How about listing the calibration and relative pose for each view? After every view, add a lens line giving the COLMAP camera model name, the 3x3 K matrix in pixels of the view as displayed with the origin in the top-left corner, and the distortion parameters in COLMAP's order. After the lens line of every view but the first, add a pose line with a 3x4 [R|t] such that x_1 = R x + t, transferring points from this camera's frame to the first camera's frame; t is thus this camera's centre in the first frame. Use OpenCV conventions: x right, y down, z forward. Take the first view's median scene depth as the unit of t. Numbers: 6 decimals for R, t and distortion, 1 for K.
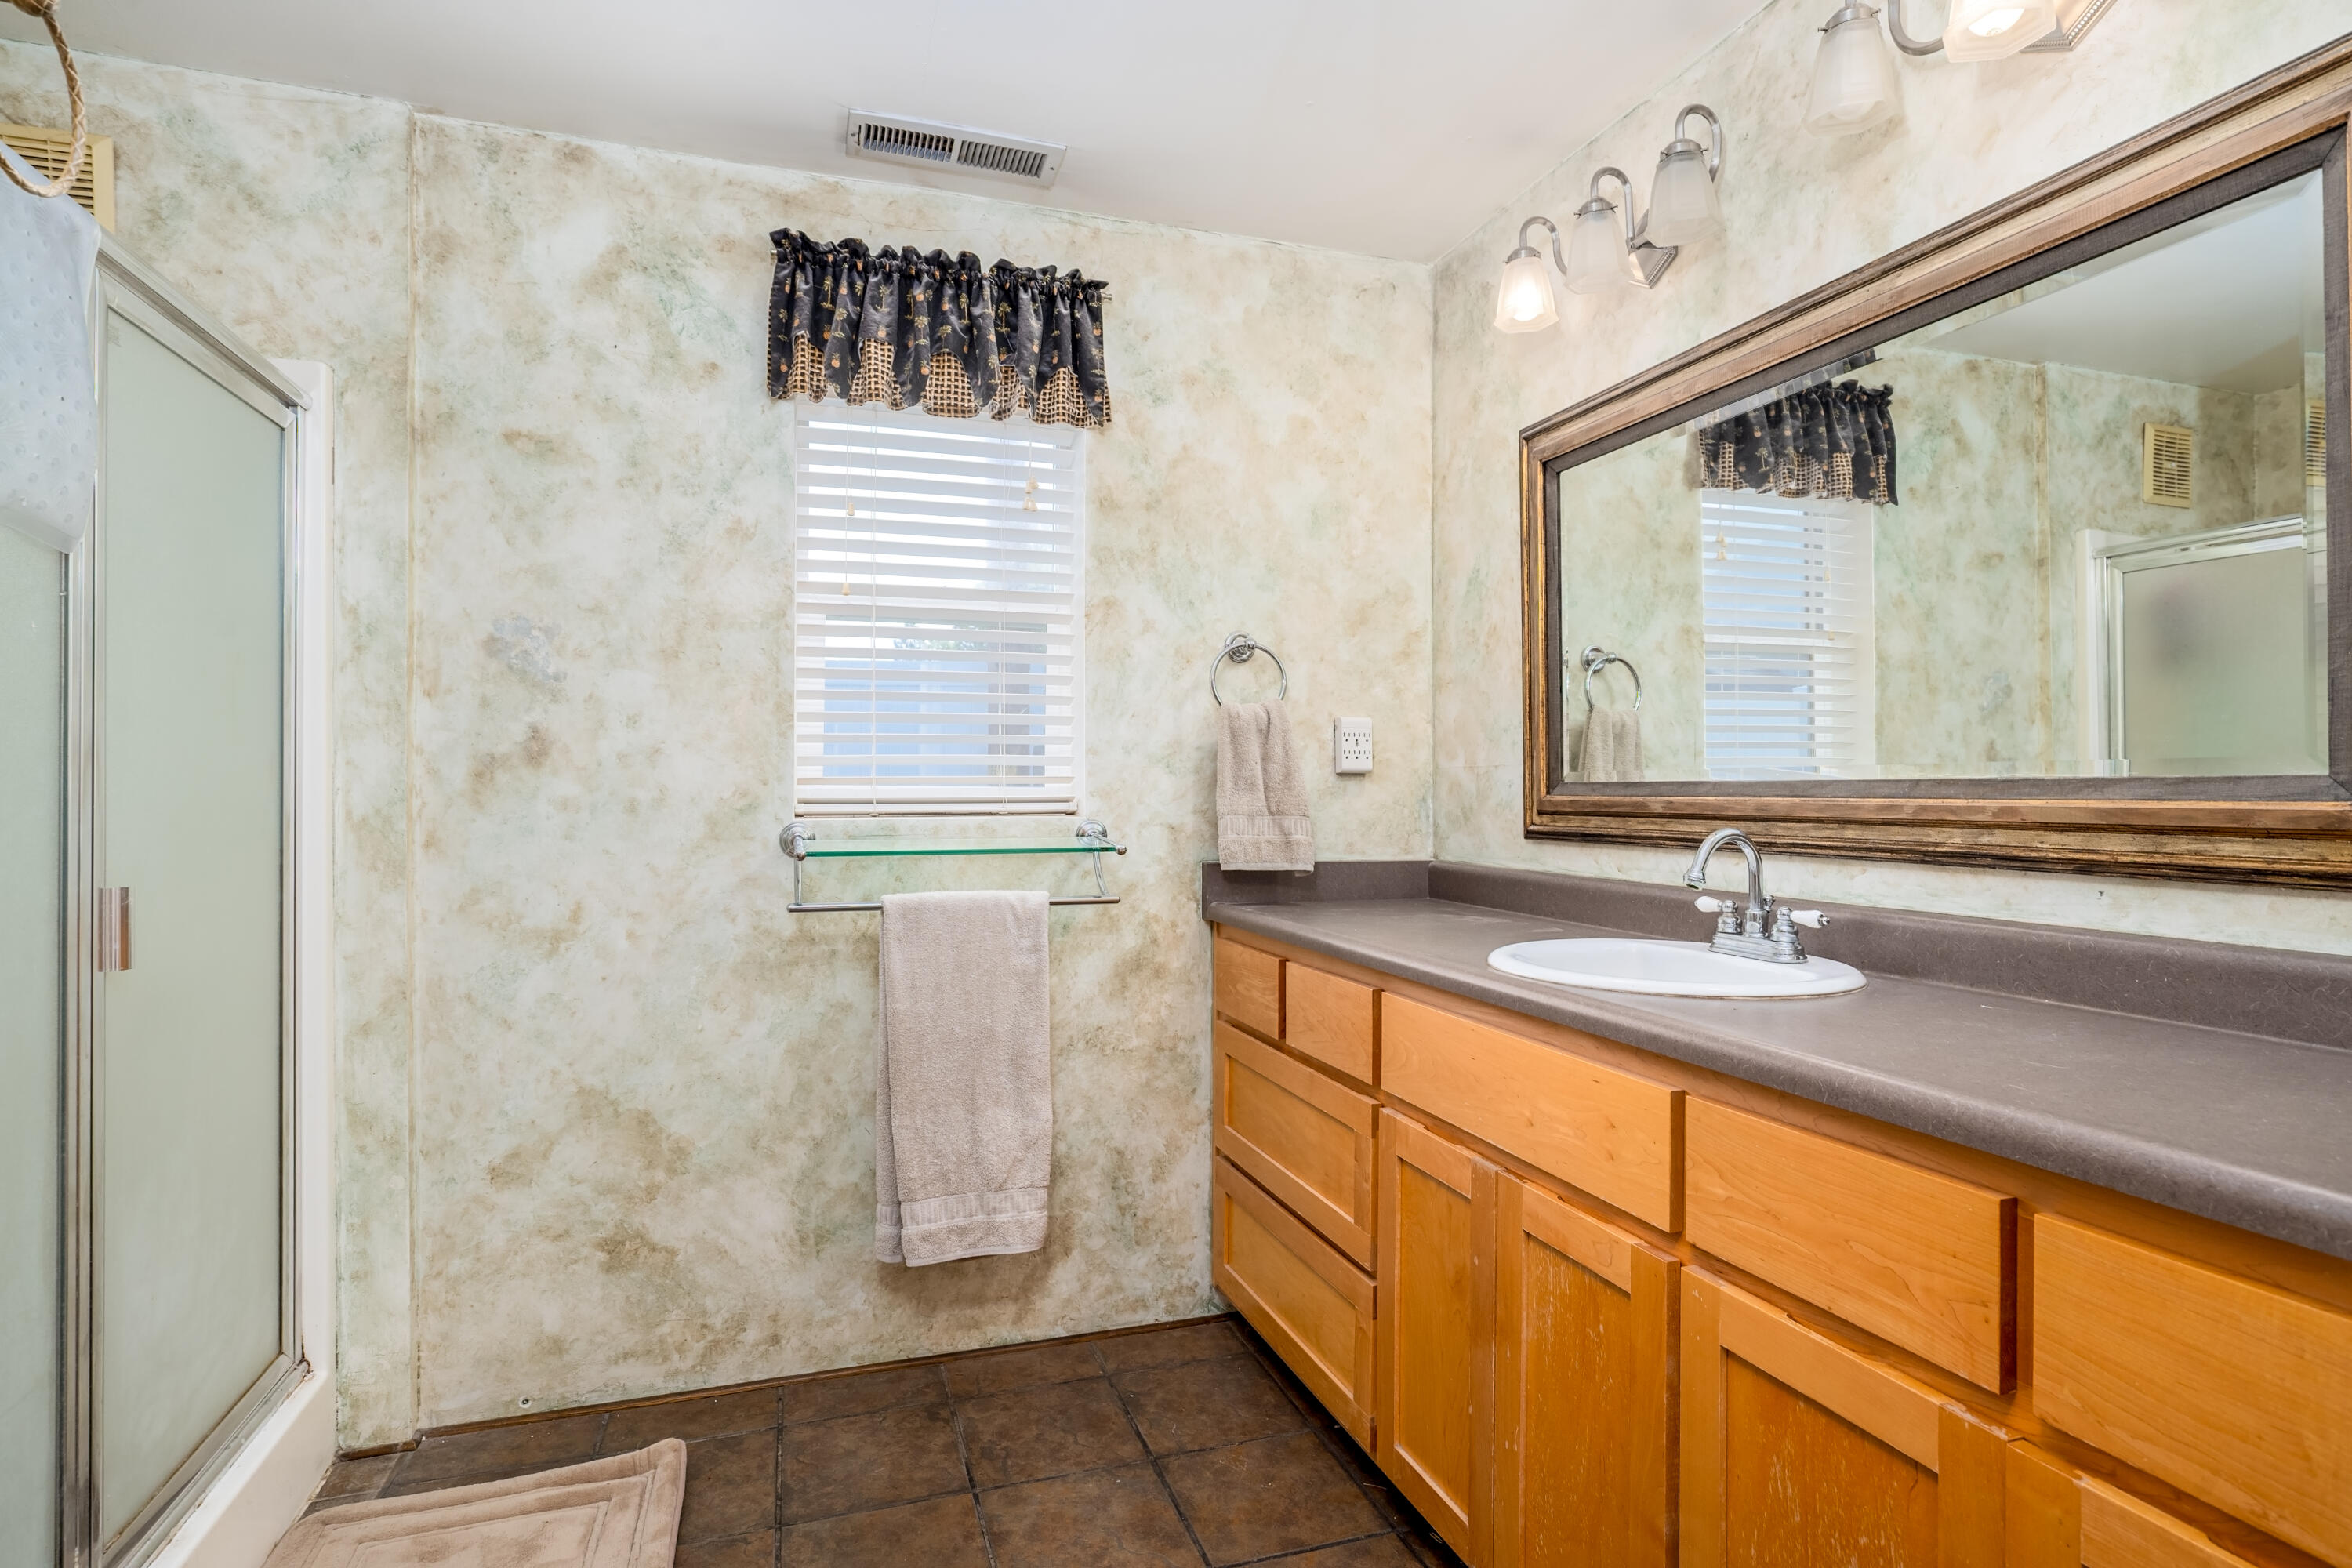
lens RADIAL K [[1214.2, 0, 1184.5], [0, 1214.2, 787.1], [0, 0, 1]] dist [-0.005533, 0.001788]
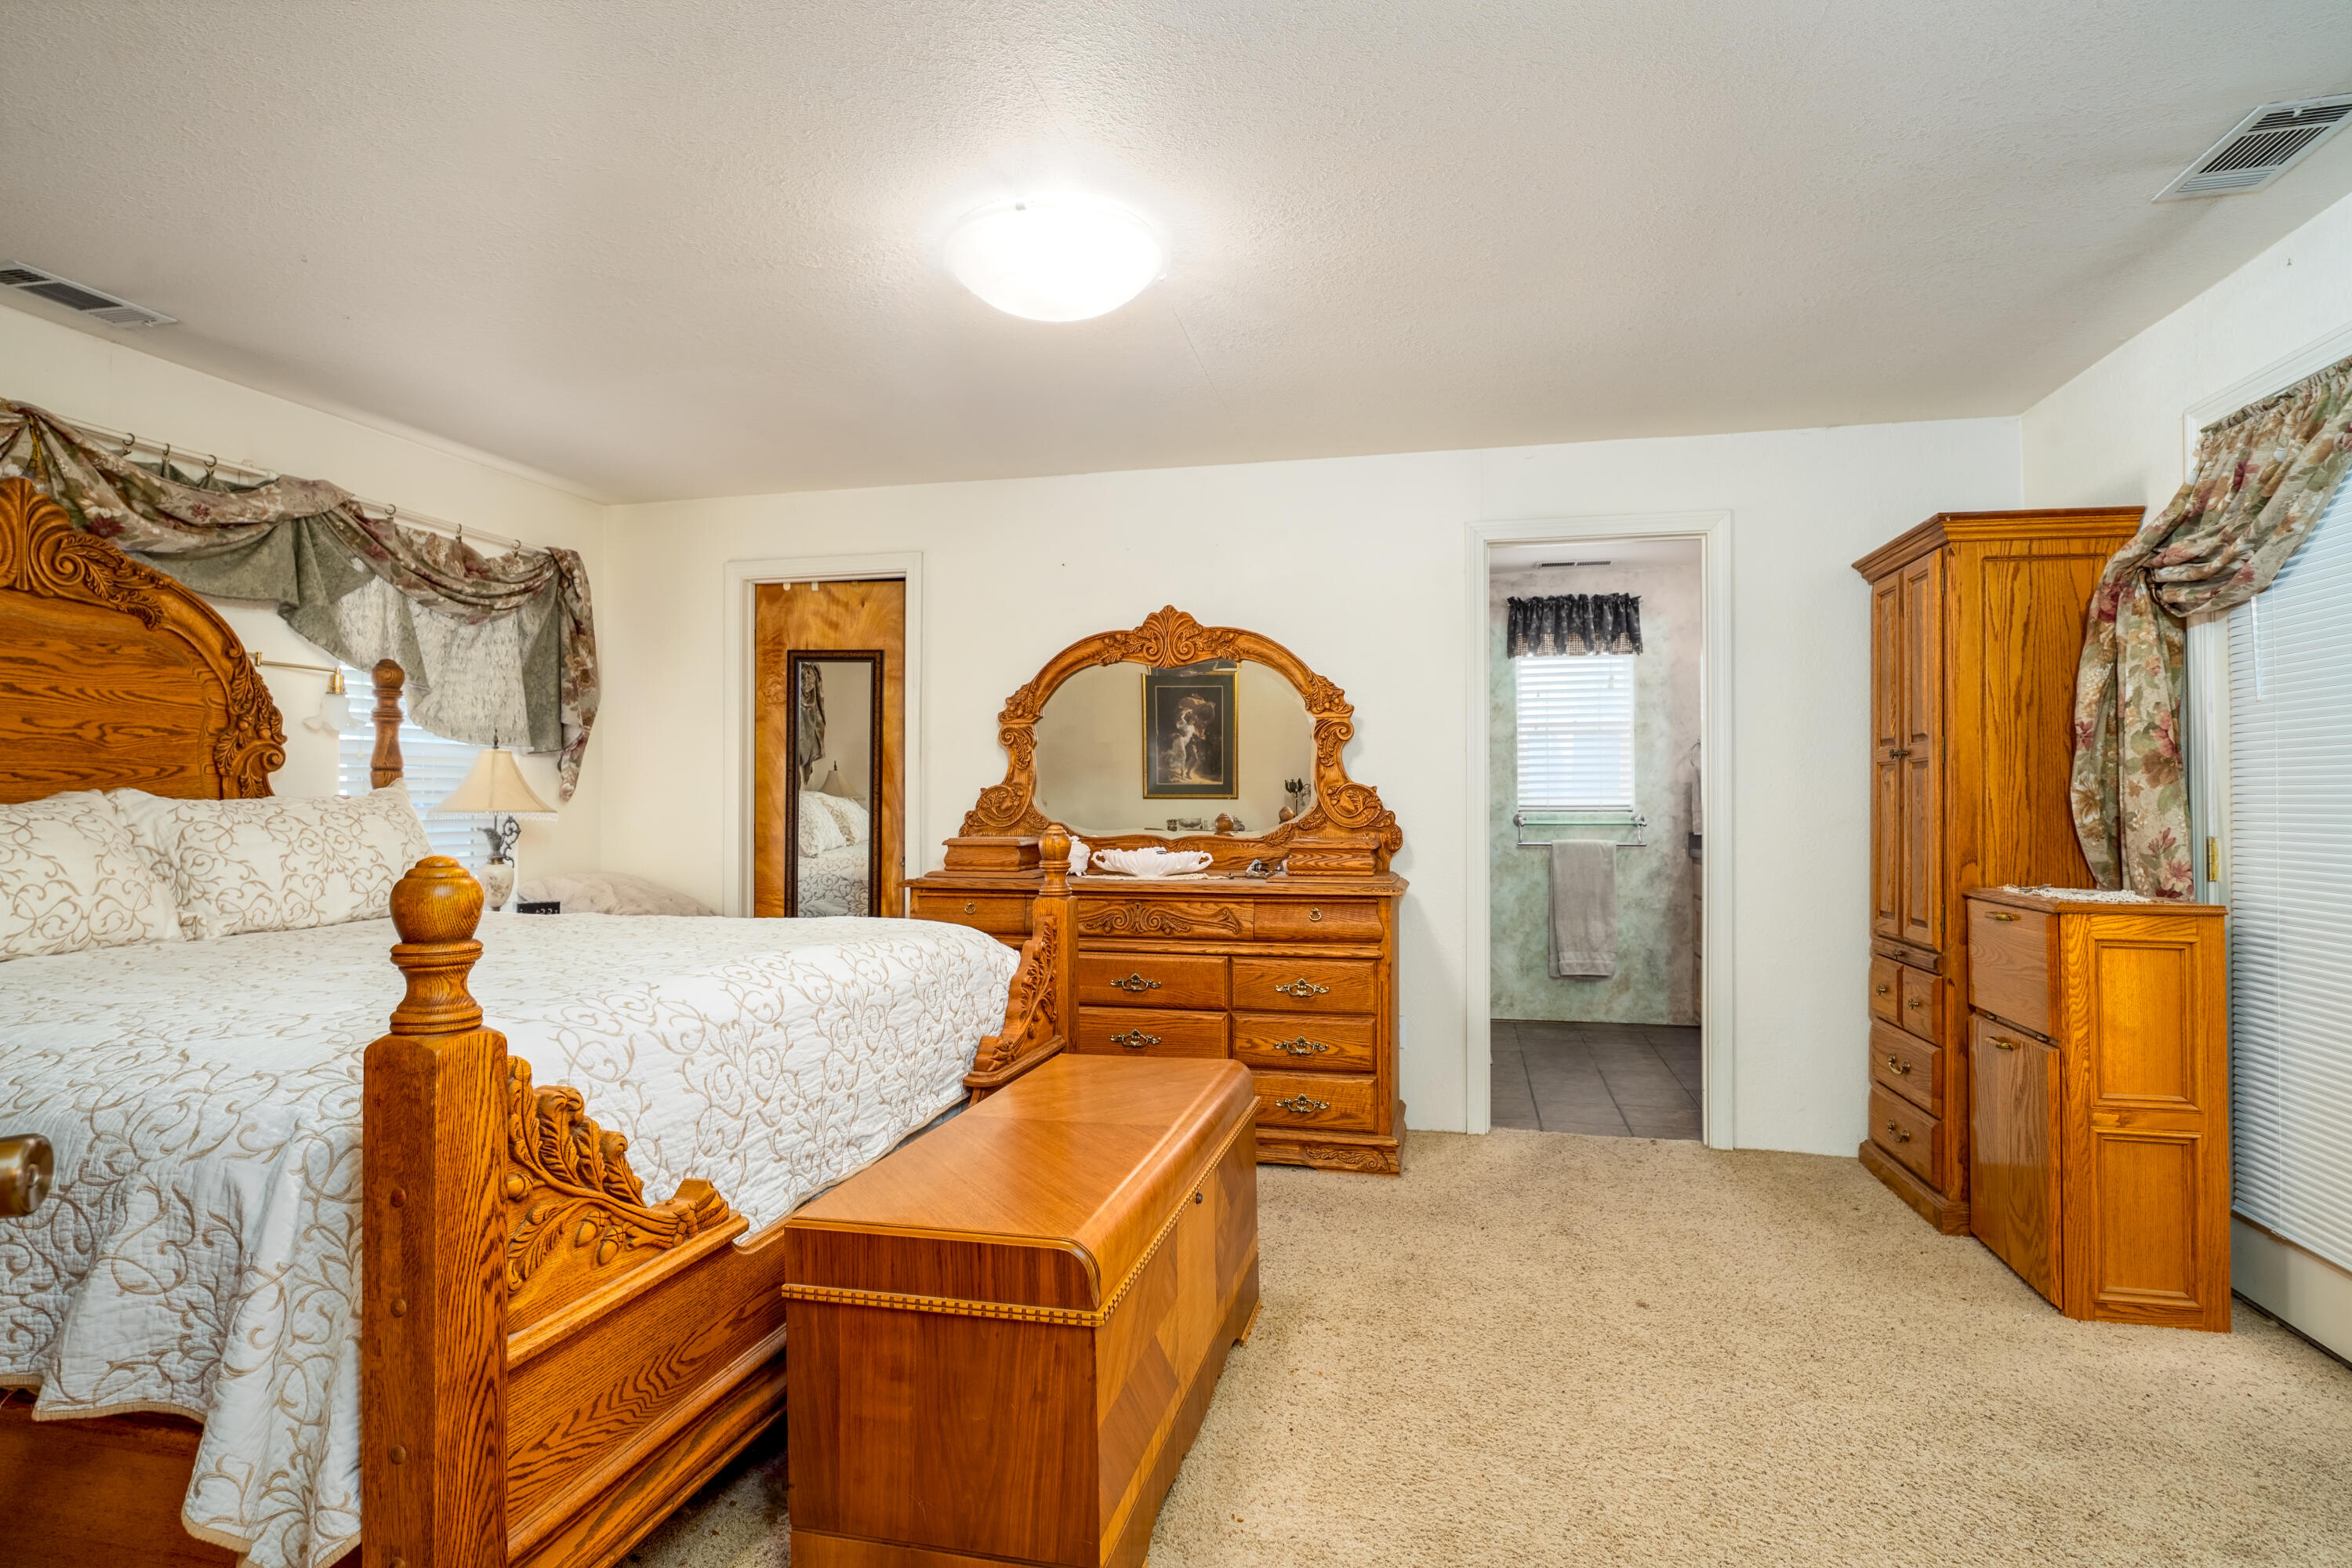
lens RADIAL K [[1214.2, 0, 1178.8], [0, 1214.2, 784.5], [0, 0, 1]] dist [-0.005533, 0.001788]
pose [[0.863203, -0.008926, -0.504778, 0.386622], [0.006081, 0.999955, -0.007282, -0.021279], [0.504821, 0.003216, 0.863218, -1.691740]]
